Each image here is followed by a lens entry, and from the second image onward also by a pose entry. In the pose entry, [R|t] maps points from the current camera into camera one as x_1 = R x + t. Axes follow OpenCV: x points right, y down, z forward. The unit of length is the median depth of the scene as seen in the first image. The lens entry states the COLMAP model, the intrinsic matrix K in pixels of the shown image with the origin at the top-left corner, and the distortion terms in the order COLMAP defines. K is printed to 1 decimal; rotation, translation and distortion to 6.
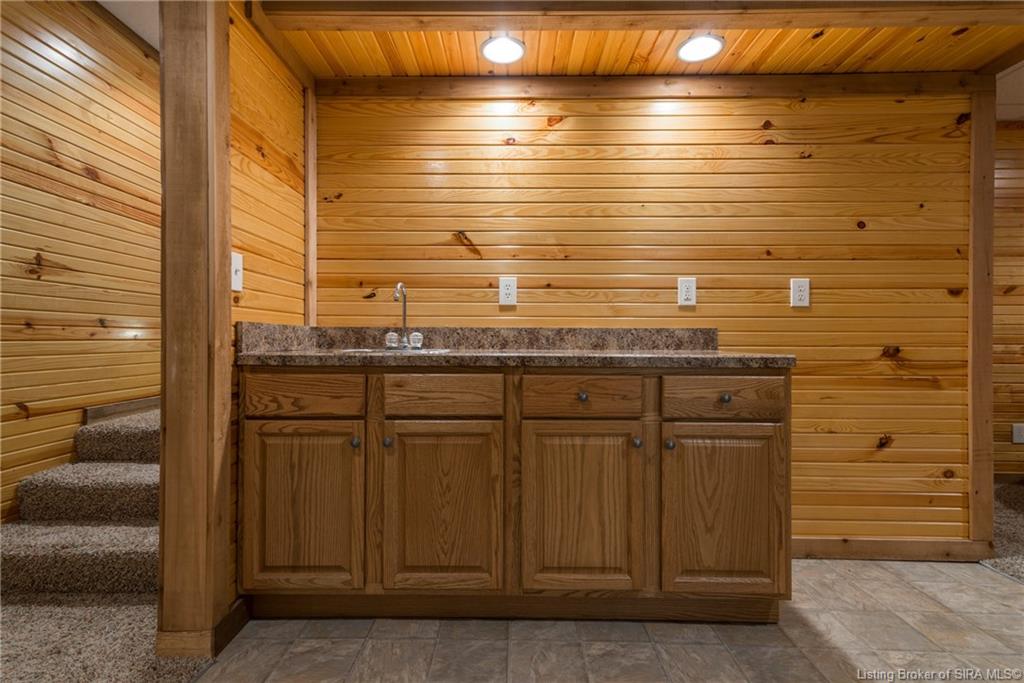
lens RADIAL K [[497.9, 0, 509.9], [0, 497.9, 338.1], [0, 0, 1]] dist [0.017193, 0.000158]
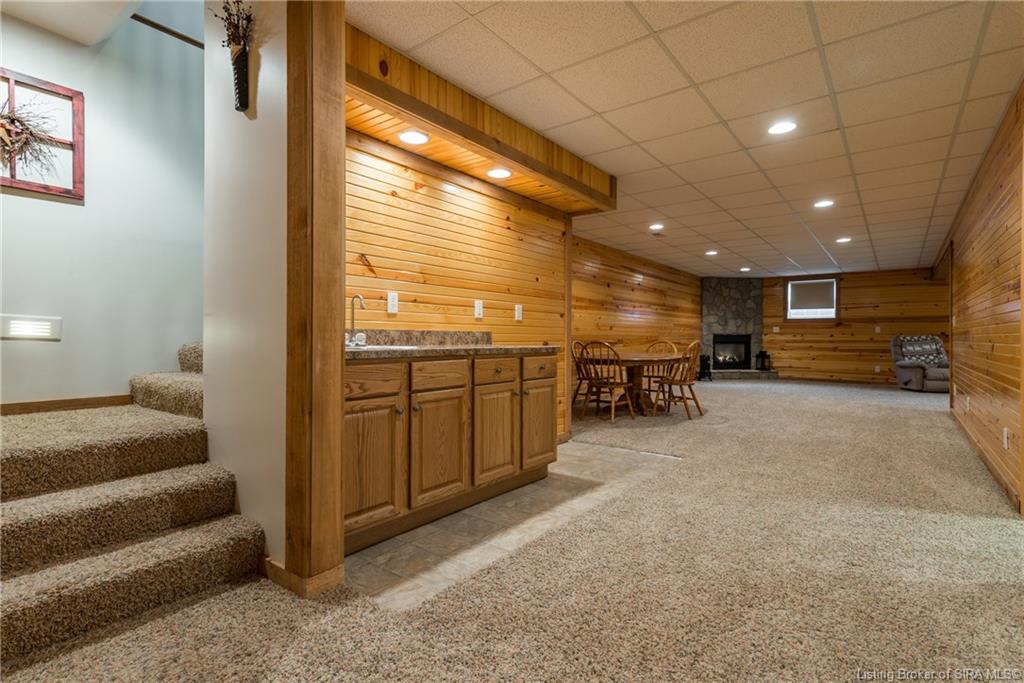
lens RADIAL K [[497.9, 0, 509.9], [0, 497.9, 338.1], [0, 0, 1]] dist [0.017193, 0.000158]
pose [[0.601922, -0.001409, 0.798554, -0.994241], [-0.002830, 0.999988, 0.003897, -0.004690], [-0.798550, -0.004606, 0.601911, -0.086414]]
